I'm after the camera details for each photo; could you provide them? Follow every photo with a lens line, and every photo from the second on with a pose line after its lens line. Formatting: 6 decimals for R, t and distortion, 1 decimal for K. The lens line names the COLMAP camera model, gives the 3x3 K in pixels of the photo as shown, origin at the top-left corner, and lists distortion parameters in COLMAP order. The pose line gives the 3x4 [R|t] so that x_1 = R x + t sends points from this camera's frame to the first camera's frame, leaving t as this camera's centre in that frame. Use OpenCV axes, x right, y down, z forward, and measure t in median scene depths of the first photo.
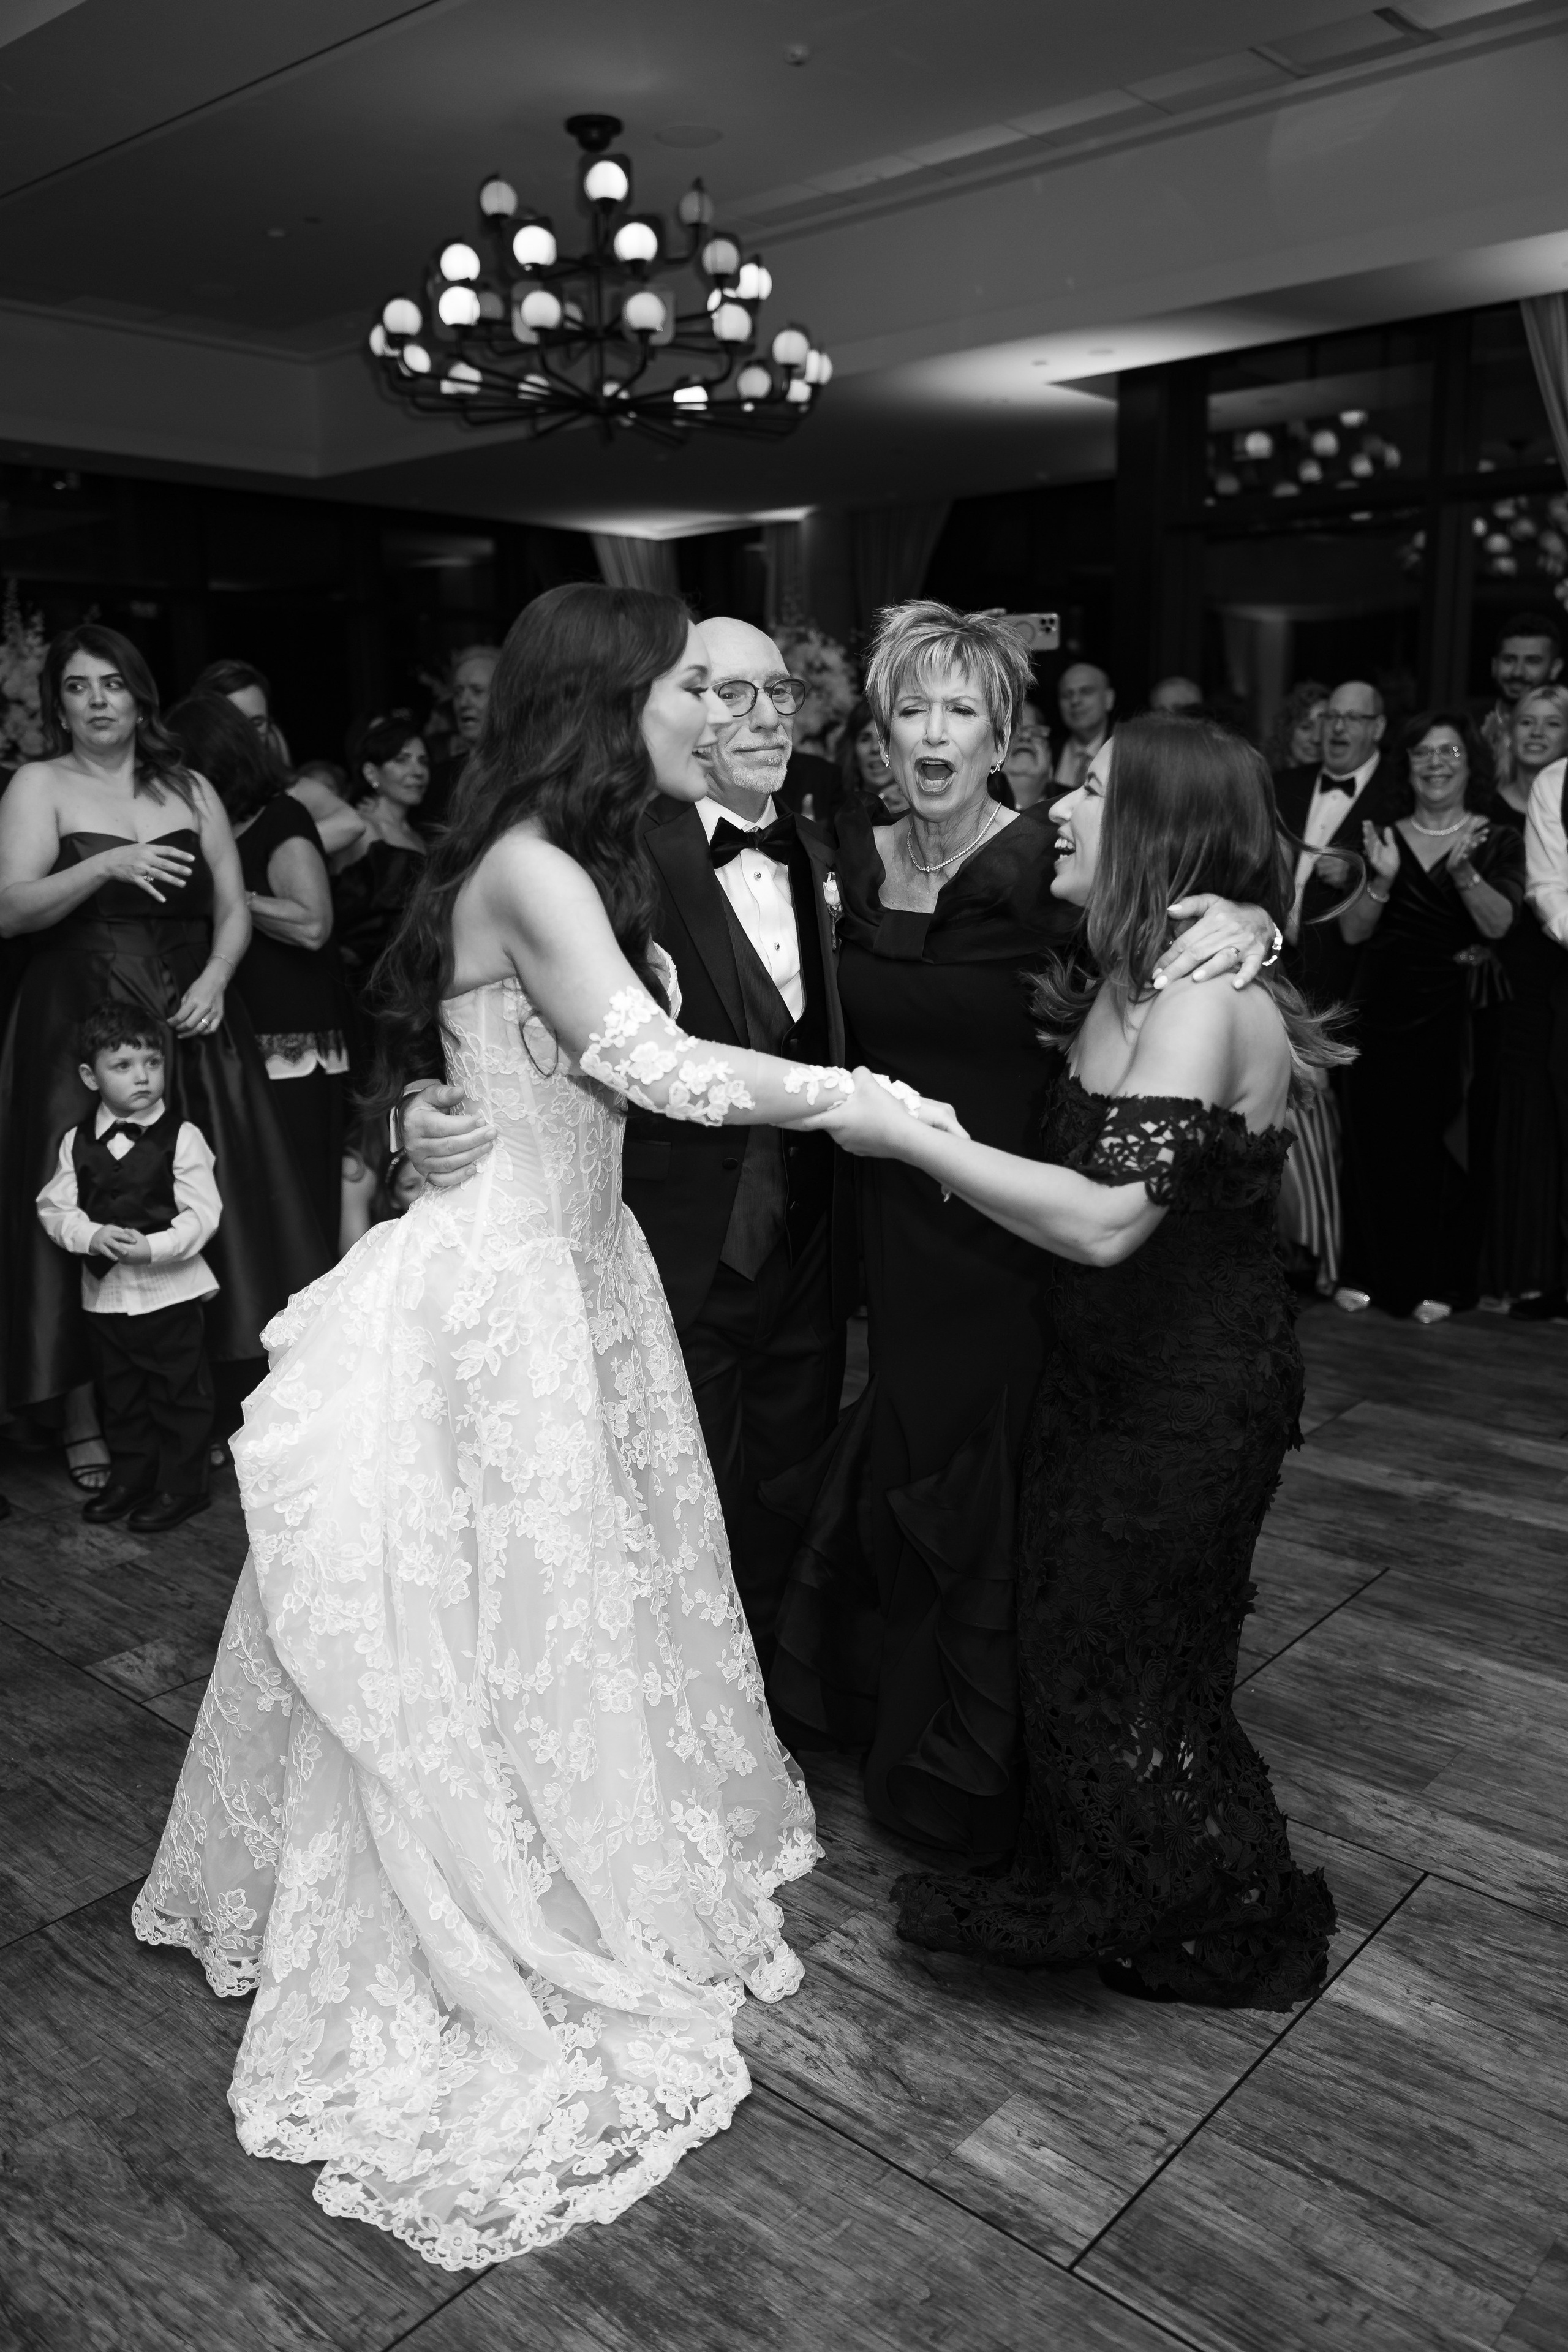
lens RADIAL K [[1813.1, 0, 784.0], [0, 1813.1, 1176.0], [0, 0, 1]] dist [0.013496, -0.000443]
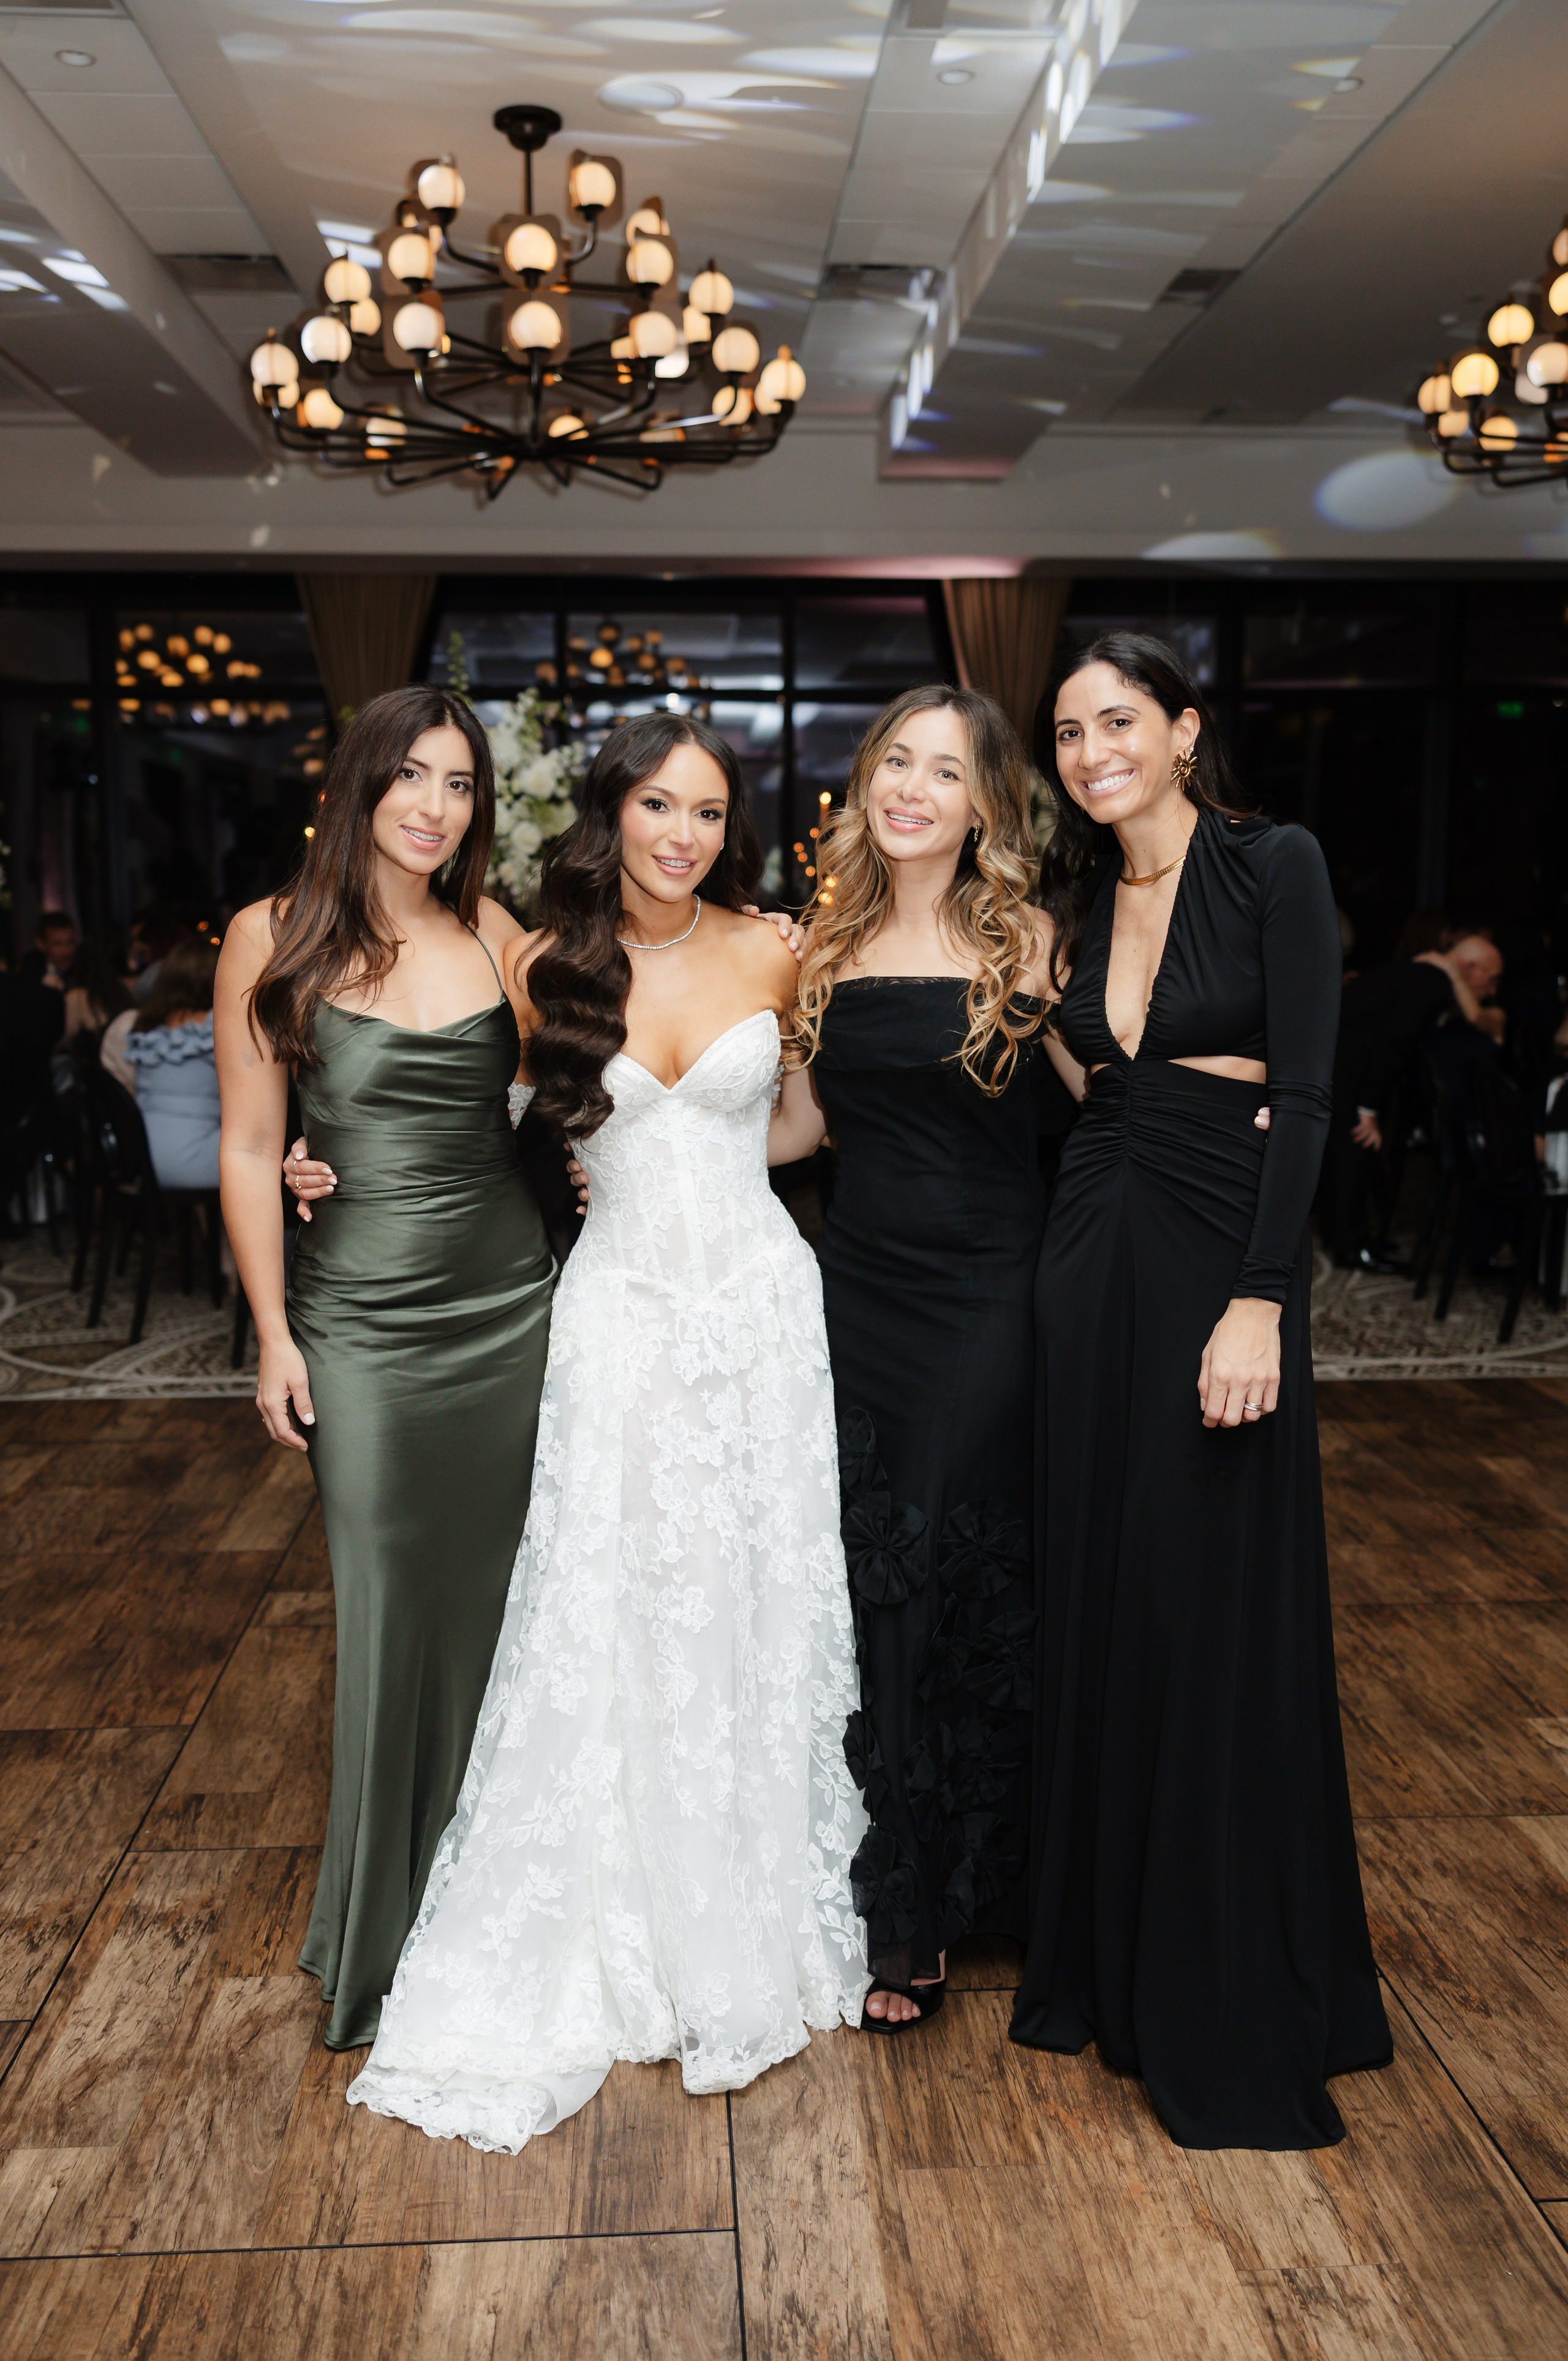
lens RADIAL K [[1892.2, 0, 713.7], [0, 1892.2, 1176.2], [0, 0, 1]] dist [0.016286, 0.002582]
pose [[0.702698, 0.119684, -0.701350, 1.053887], [-0.158397, 0.987327, 0.009784, -0.103154], [0.693632, 0.104217, 0.712750, 0.406042]]
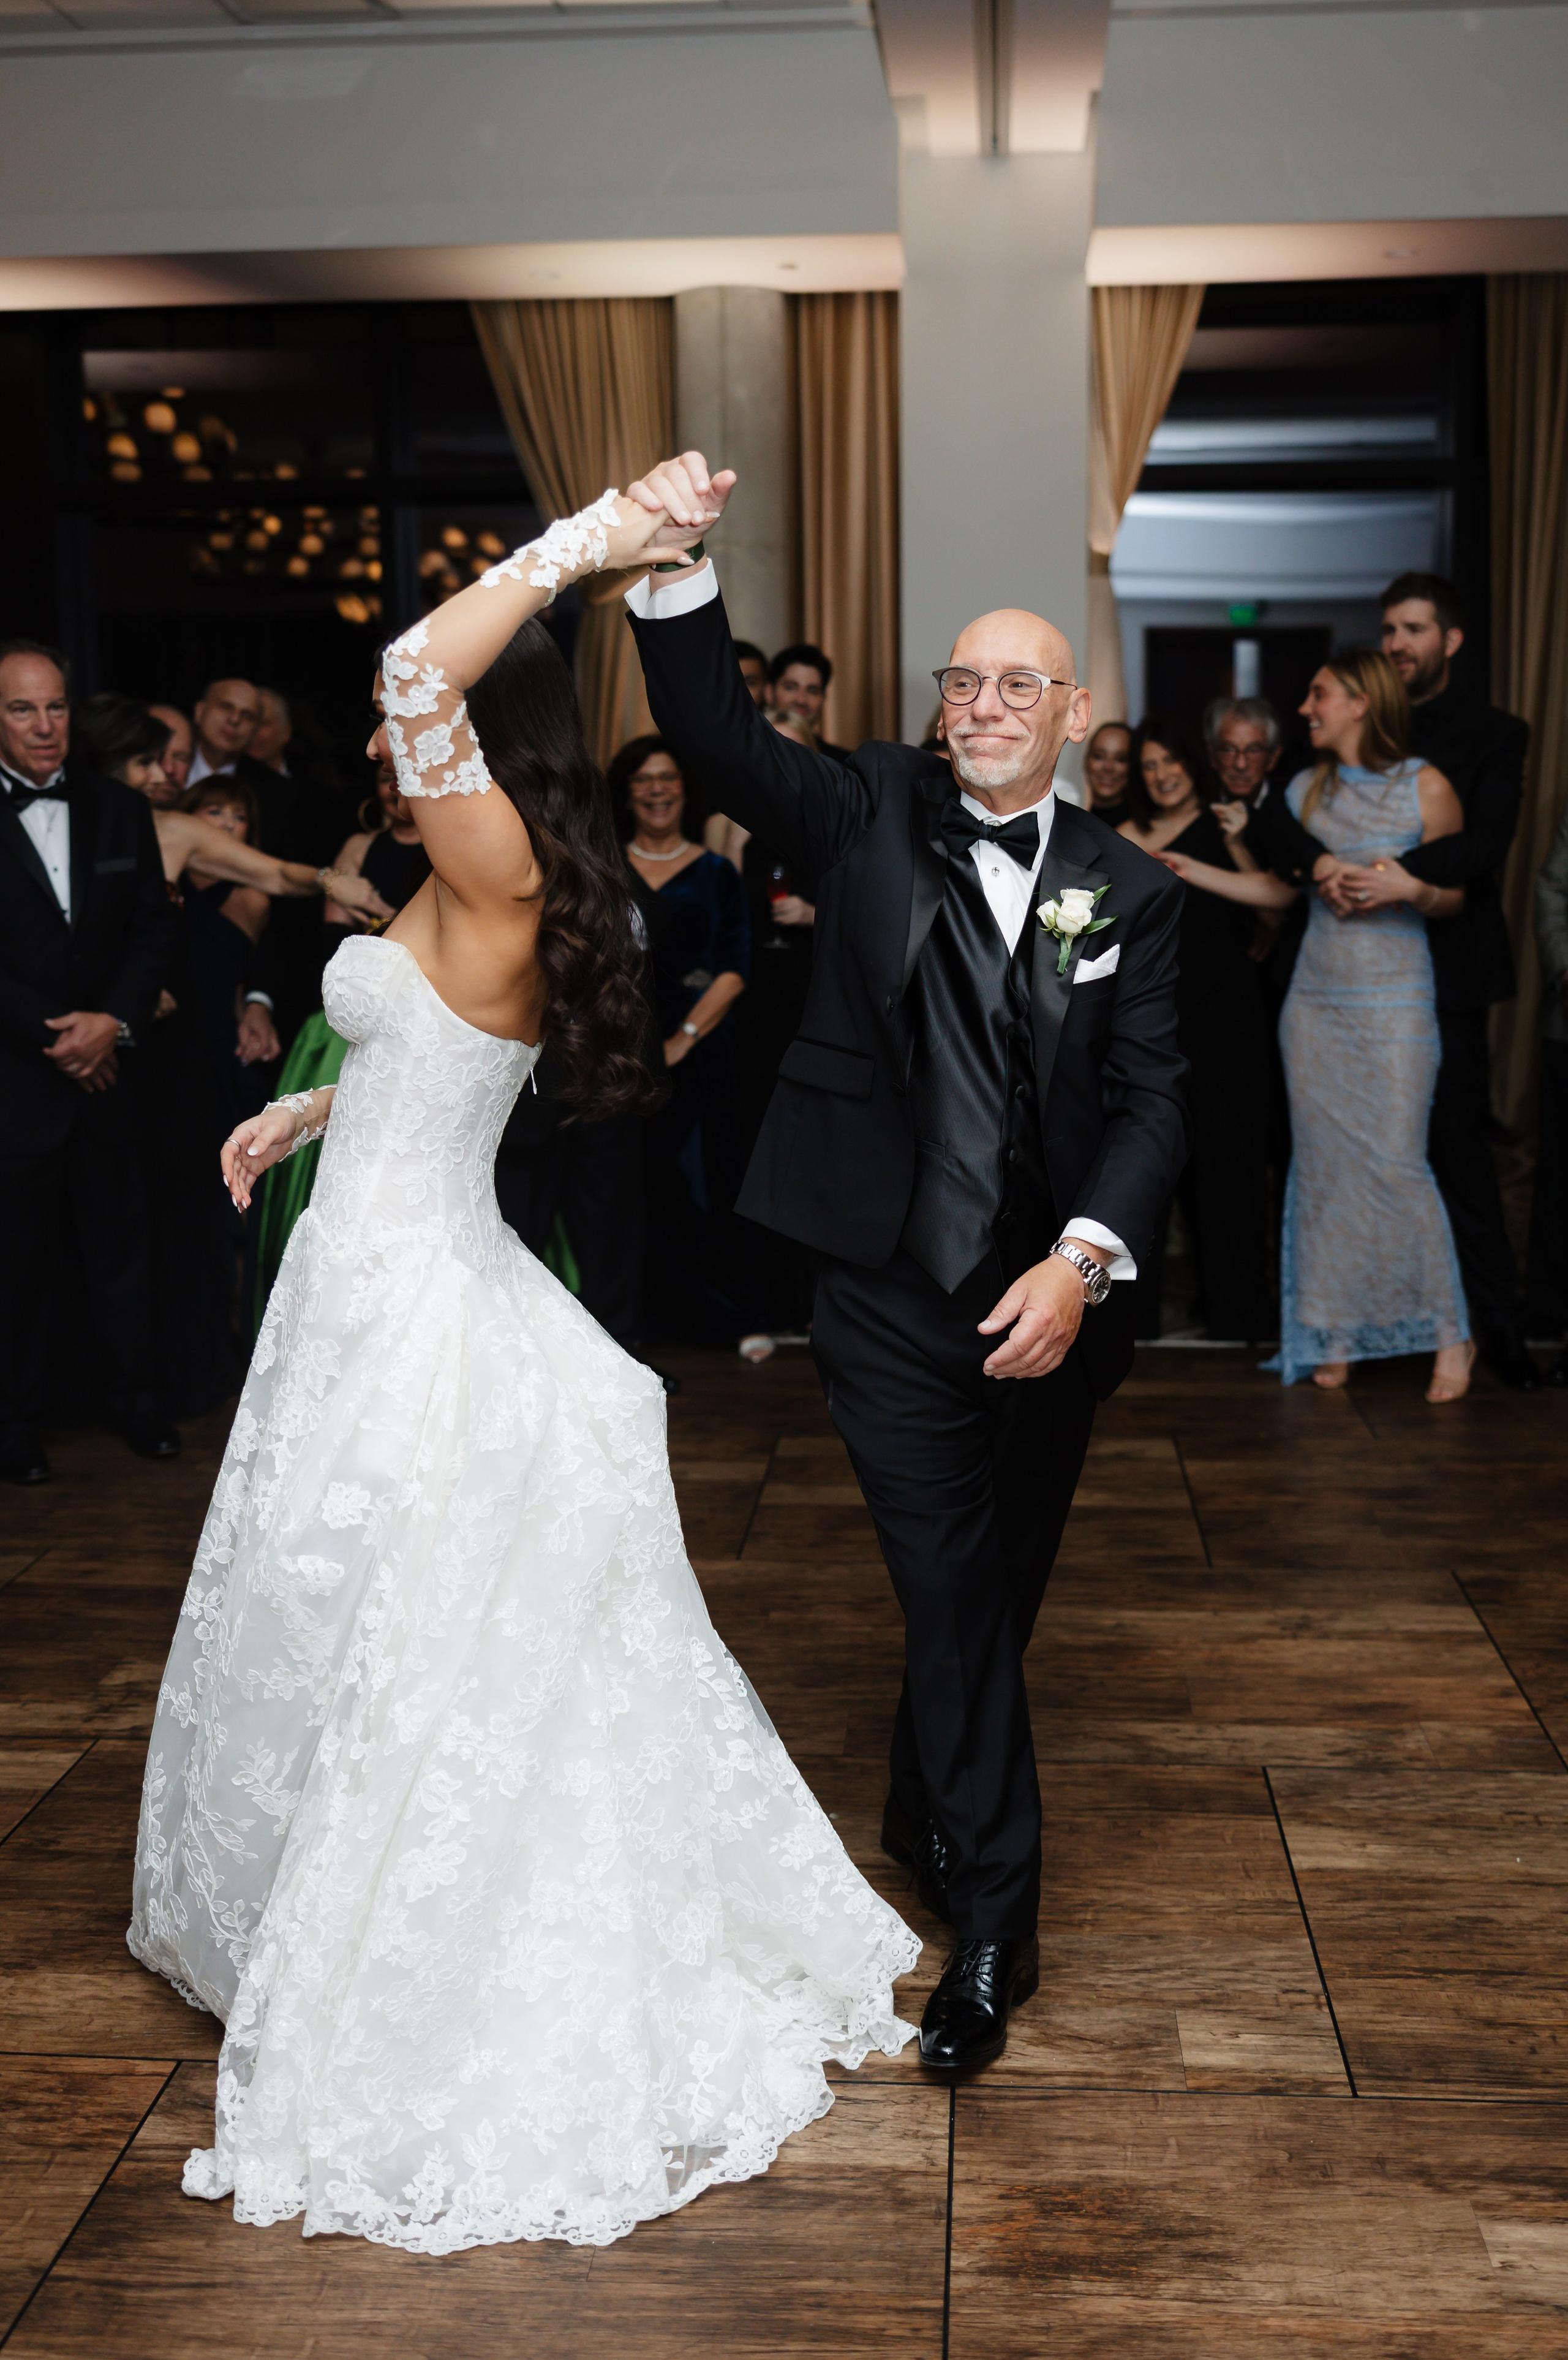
lens RADIAL K [[2265.9, 0, 784.0], [0, 2265.9, 1180.0], [0, 0, 1]] dist [0.010211, 0.003066]
pose [[0.805367, -0.089922, 0.585916, -0.789974], [0.122887, 0.992281, -0.016625, 0.015745], [-0.579898, 0.085391, 0.810201, 0.016079]]
